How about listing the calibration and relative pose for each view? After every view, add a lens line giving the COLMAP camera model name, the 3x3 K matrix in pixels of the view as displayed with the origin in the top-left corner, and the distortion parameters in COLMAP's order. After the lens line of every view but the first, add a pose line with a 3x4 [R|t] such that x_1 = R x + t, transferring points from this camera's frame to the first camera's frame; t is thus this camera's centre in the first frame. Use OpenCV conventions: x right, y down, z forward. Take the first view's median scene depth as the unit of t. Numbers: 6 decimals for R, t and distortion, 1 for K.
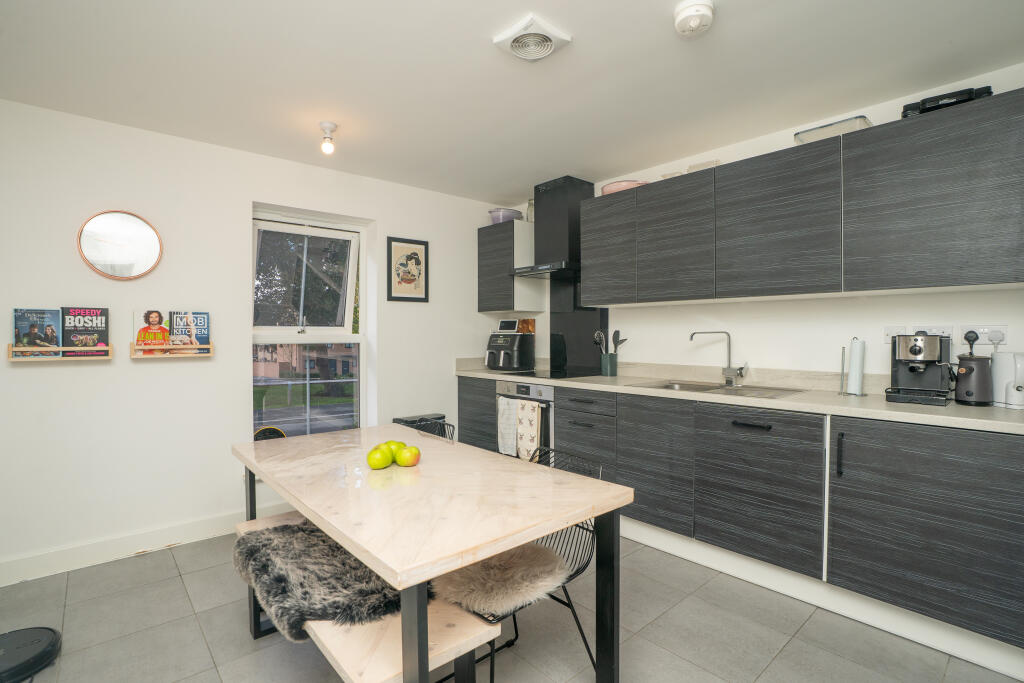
lens RADIAL K [[491.5, 0, 512.0], [0, 491.5, 341.5], [0, 0, 1]] dist [-0.028823, -0.000295]
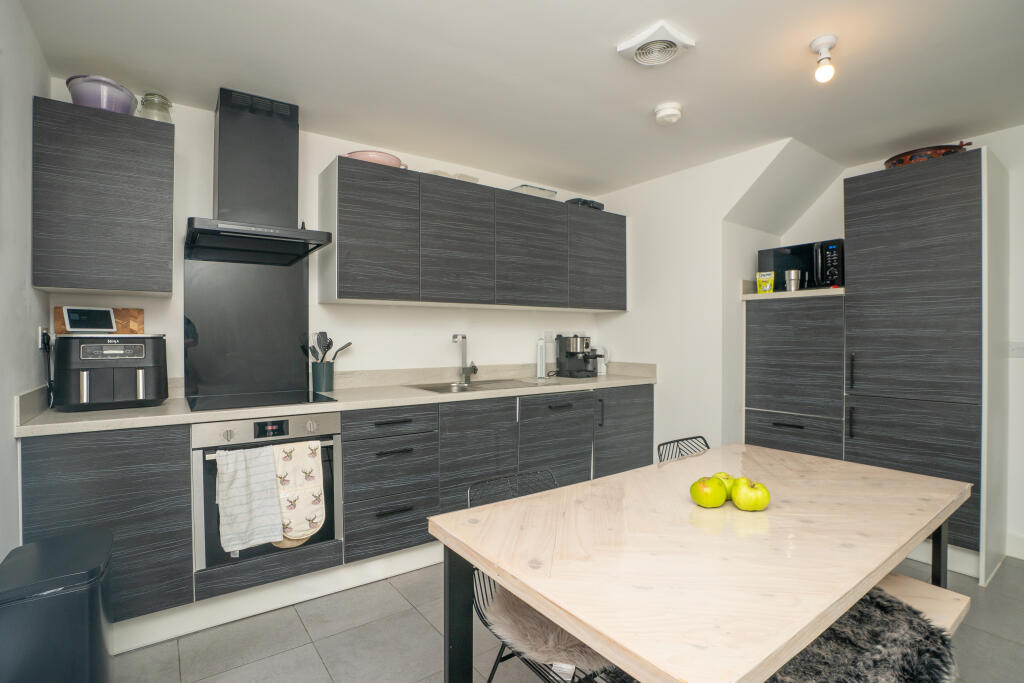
lens RADIAL K [[491.5, 0, 512.0], [0, 491.5, 341.5], [0, 0, 1]] dist [-0.028823, -0.000295]
pose [[0.105241, -0.007167, 0.994421, -0.642695], [0.014056, 0.999885, 0.005719, -0.008761], [-0.994347, 0.013376, 0.105330, 0.768405]]
